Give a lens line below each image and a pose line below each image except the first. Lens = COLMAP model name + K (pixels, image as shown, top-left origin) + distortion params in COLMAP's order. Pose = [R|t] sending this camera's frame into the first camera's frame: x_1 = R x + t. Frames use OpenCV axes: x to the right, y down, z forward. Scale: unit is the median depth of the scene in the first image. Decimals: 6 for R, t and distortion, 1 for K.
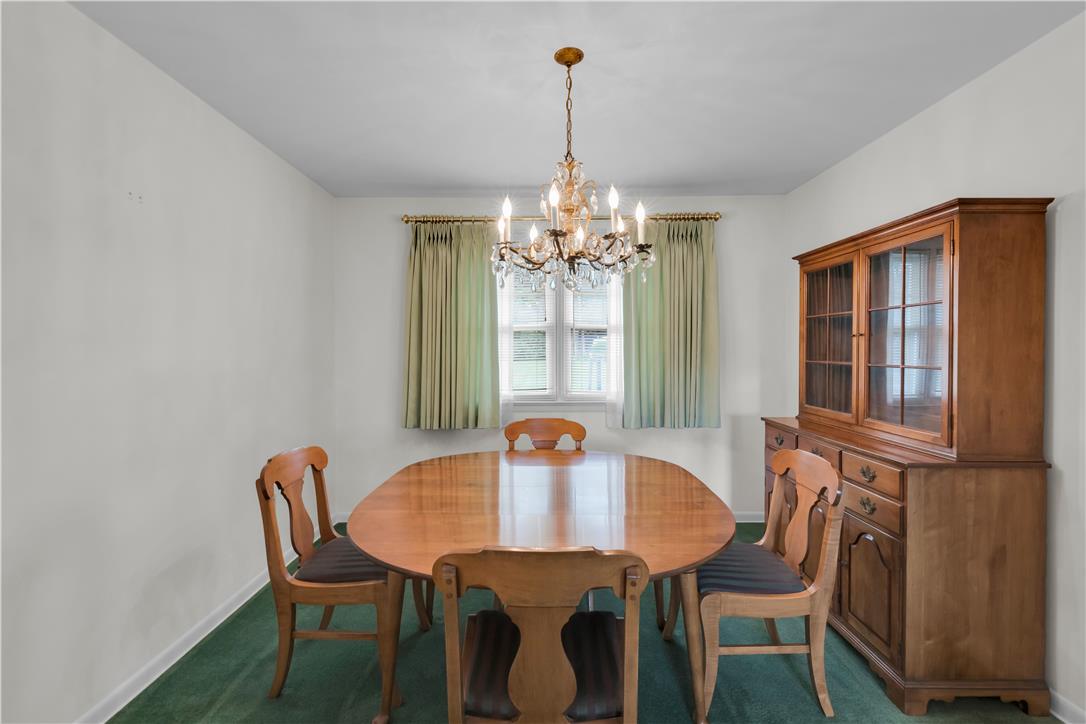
lens RADIAL K [[472.5, 0, 540.5], [0, 472.5, 350.9], [0, 0, 1]] dist [0.001763, -0.000086]
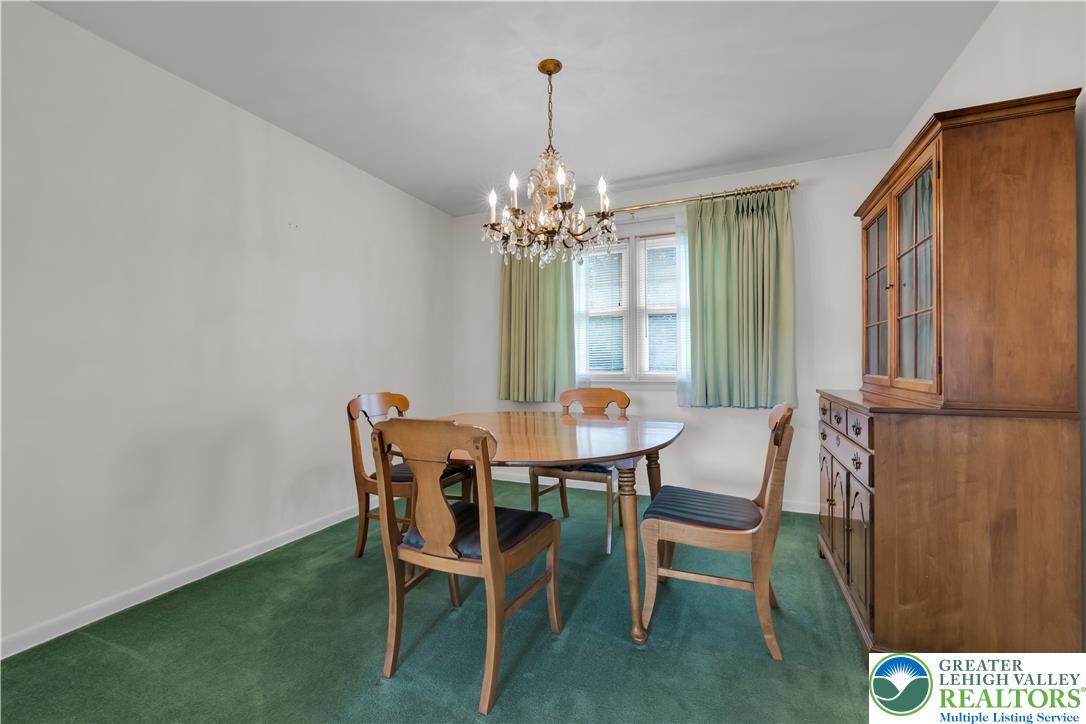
lens RADIAL K [[462.9, 0, 531.6], [0, 462.9, 358.4], [0, 0, 1]] dist [0.003095, -0.000696]
pose [[0.917934, -0.007637, -0.396660, 0.513223], [0.002327, 0.999901, -0.013867, 0.147817], [0.396726, 0.011806, 0.917861, -0.103365]]
